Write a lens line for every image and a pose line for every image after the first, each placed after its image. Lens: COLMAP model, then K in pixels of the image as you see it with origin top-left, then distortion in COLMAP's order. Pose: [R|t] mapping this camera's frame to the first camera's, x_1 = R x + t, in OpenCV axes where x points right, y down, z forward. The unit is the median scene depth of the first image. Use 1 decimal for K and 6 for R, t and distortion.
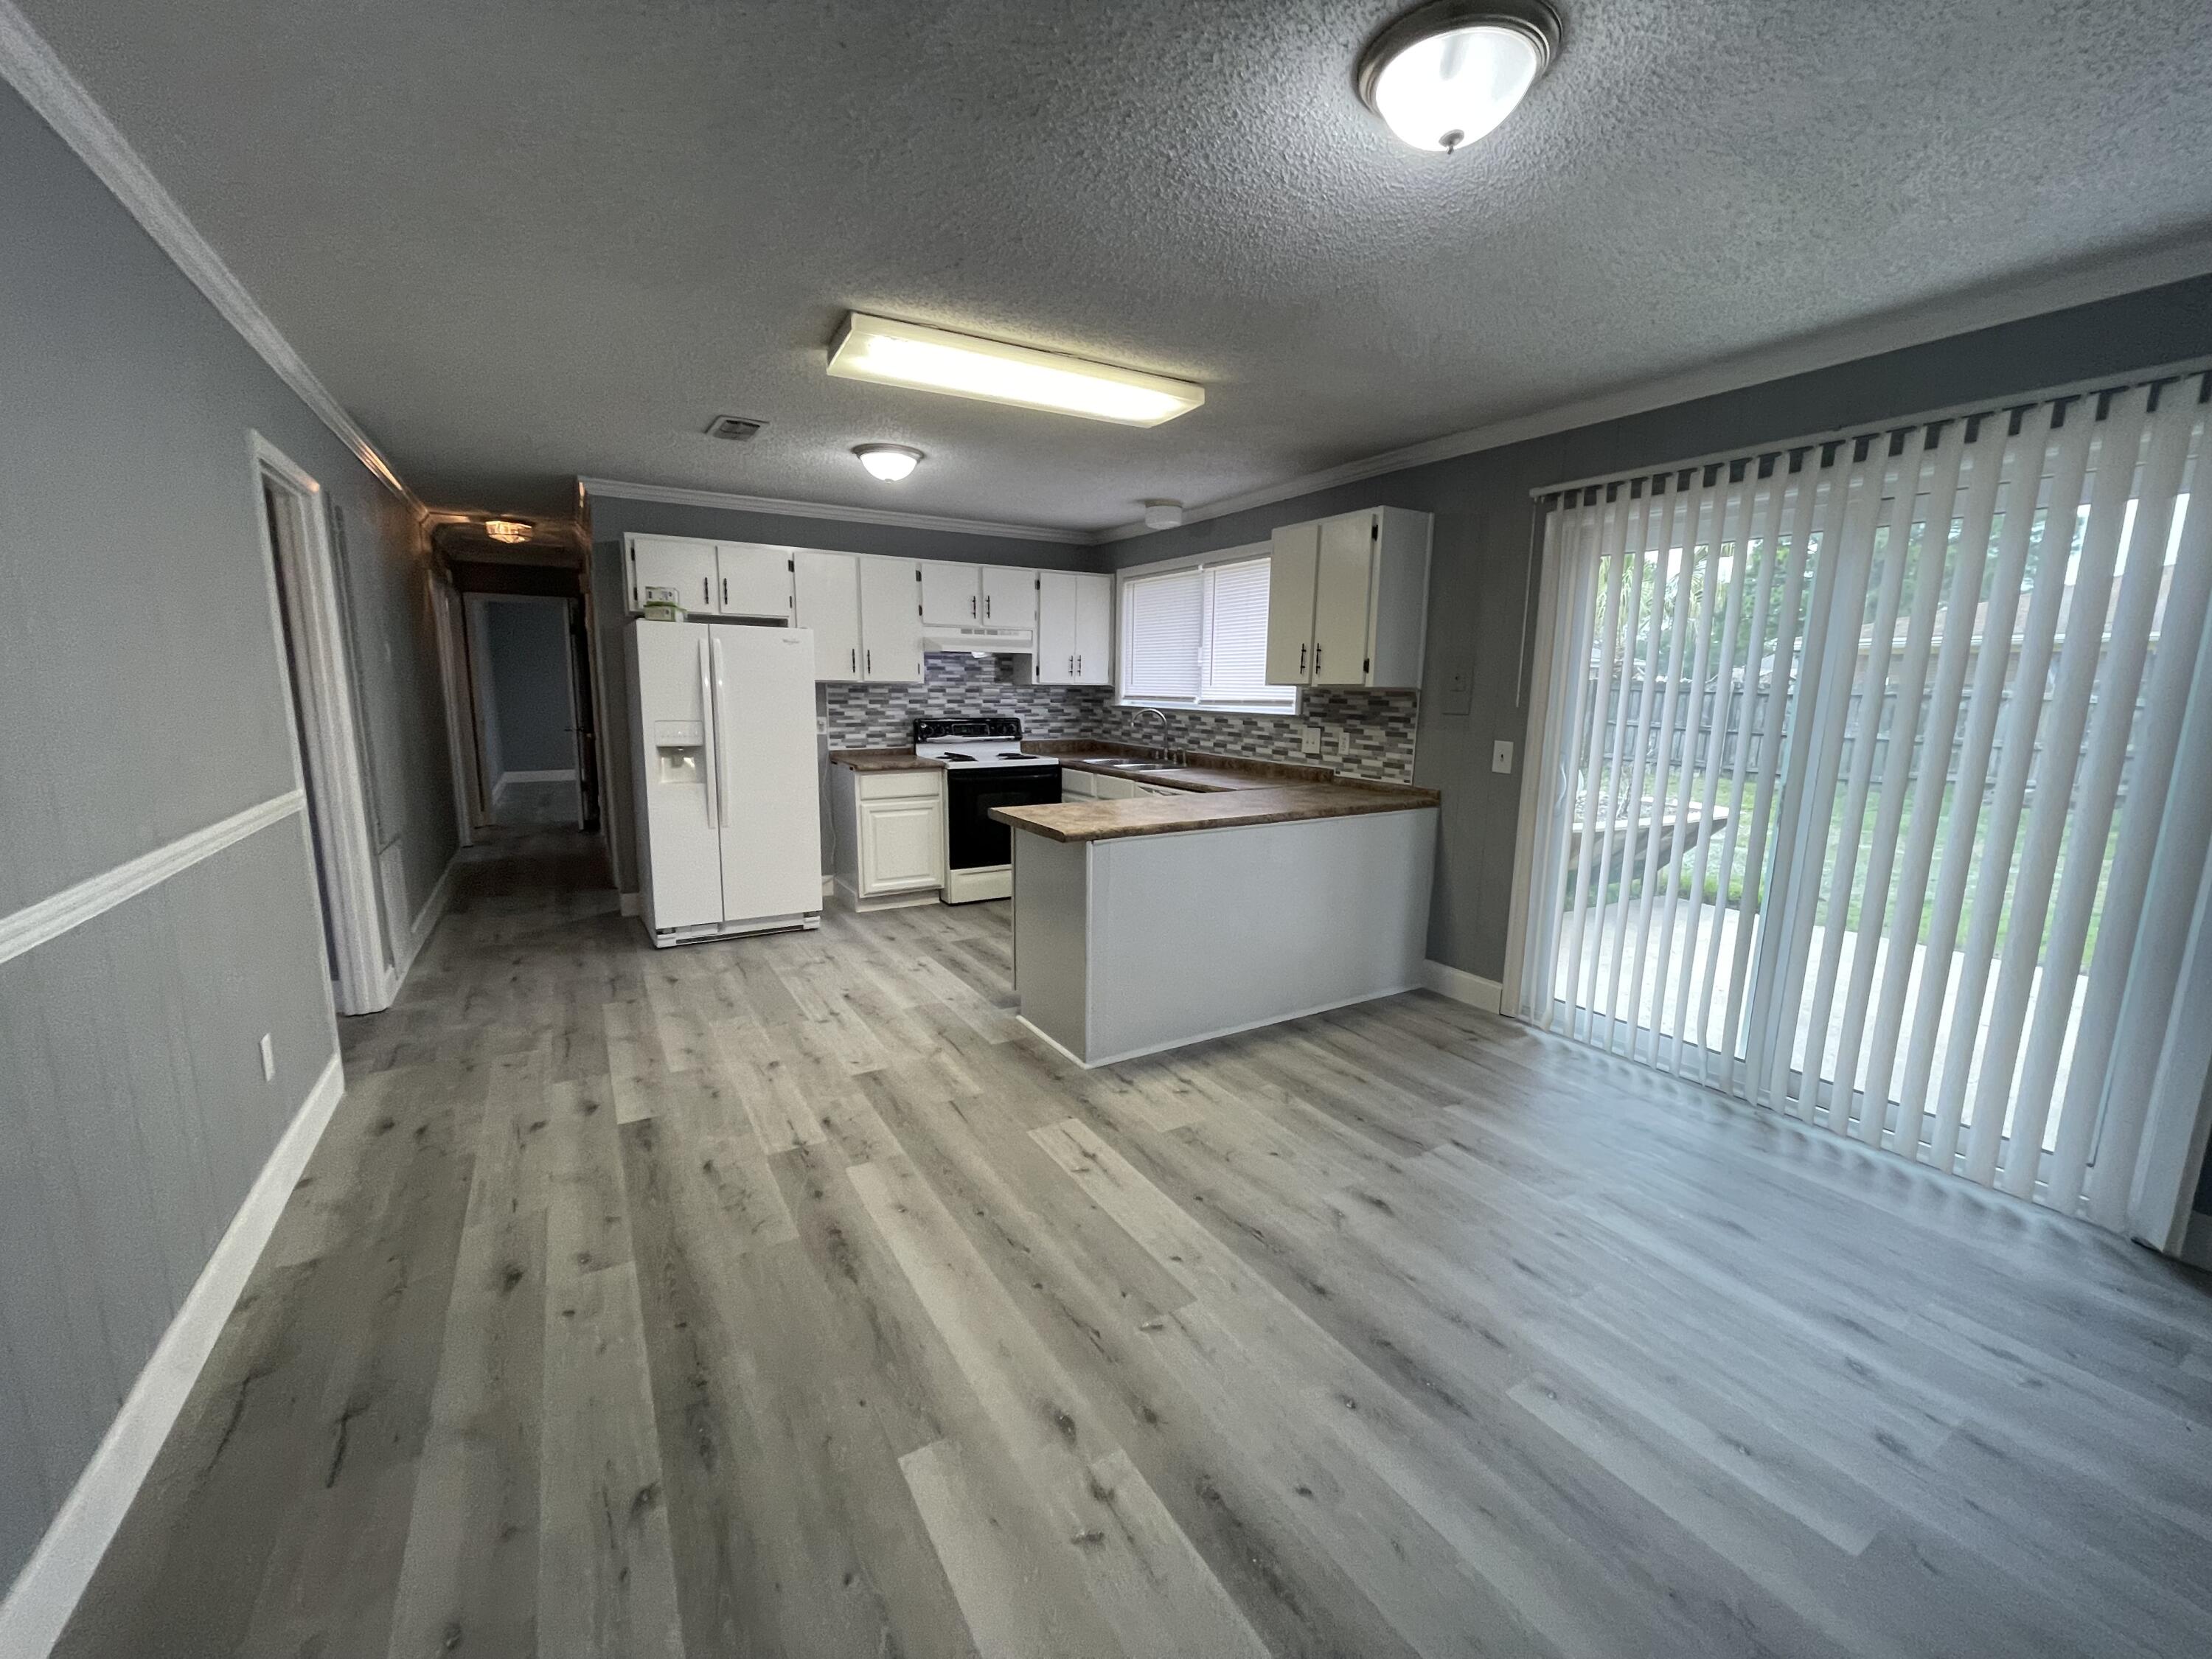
lens RADIAL K [[894.0, 0, 1109.7], [0, 894.0, 838.6], [0, 0, 1]] dist [0.001021, -0.000021]
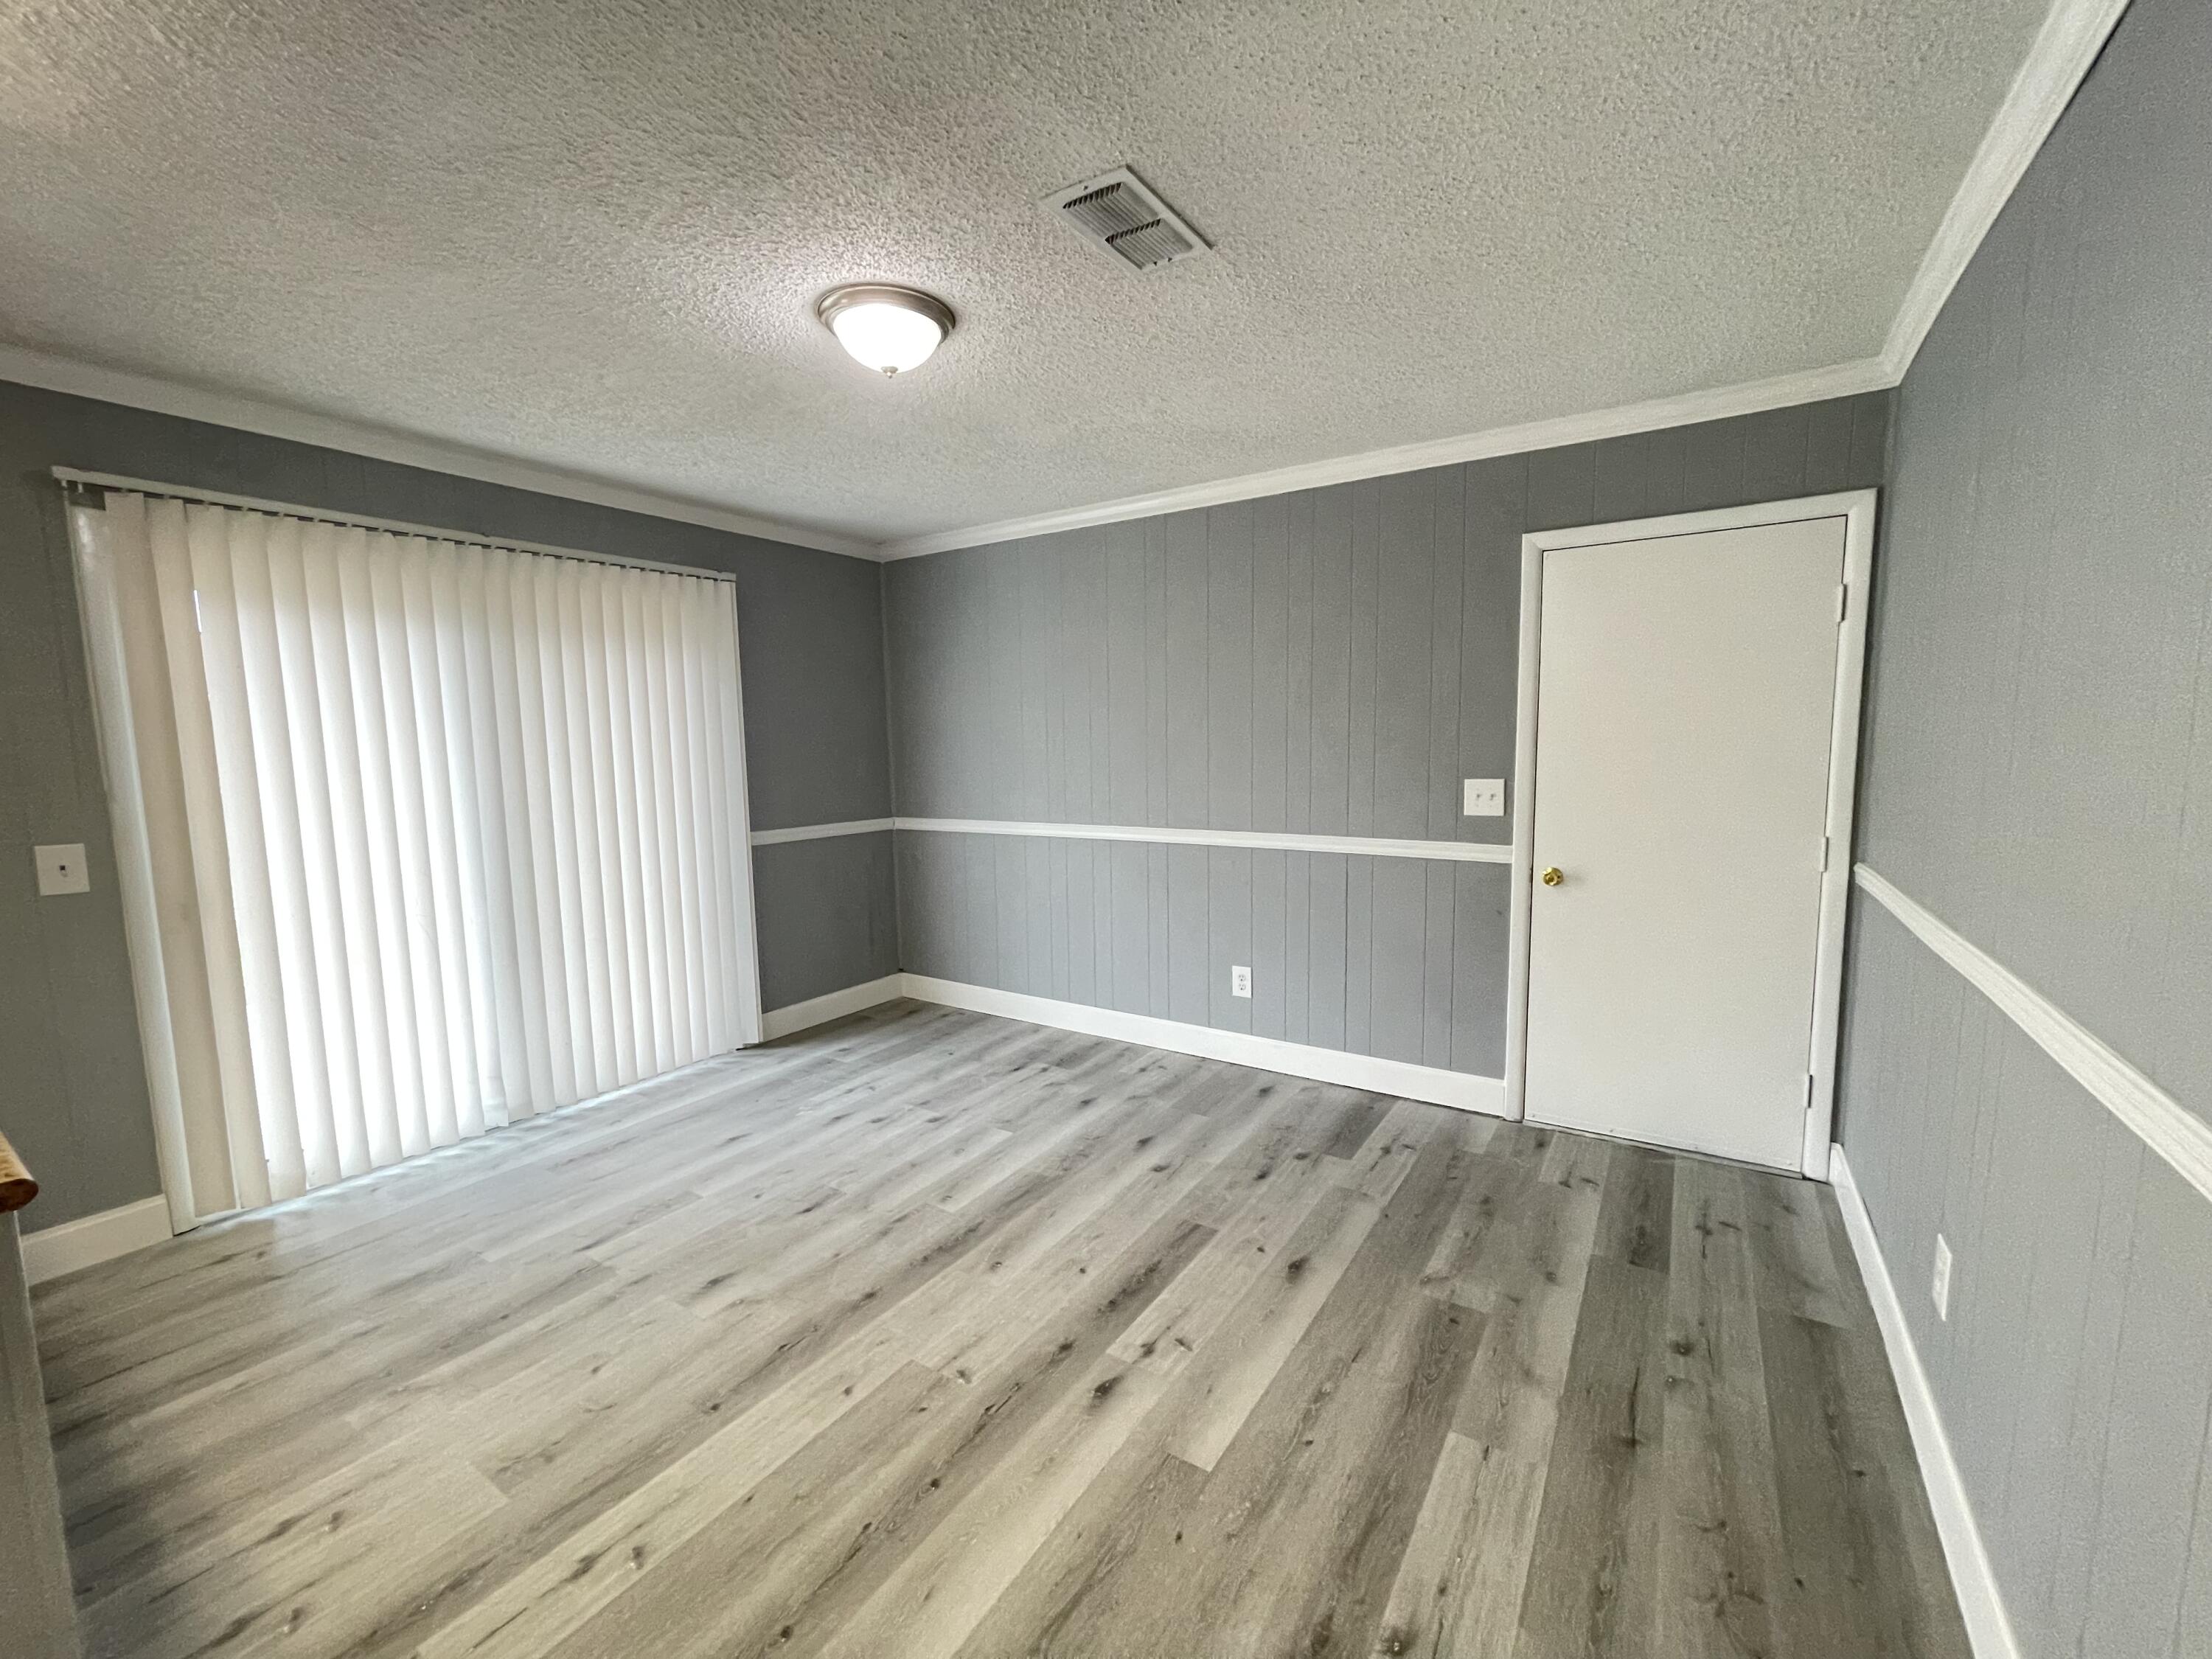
lens RADIAL K [[894.0, 0, 1109.7], [0, 894.0, 838.6], [0, 0, 1]] dist [0.001021, -0.000021]
pose [[-0.430812, -0.105740, 0.896226, -0.345336], [0.161747, 0.967983, 0.191957, -0.086214], [-0.887828, 0.227660, -0.399915, 0.441544]]
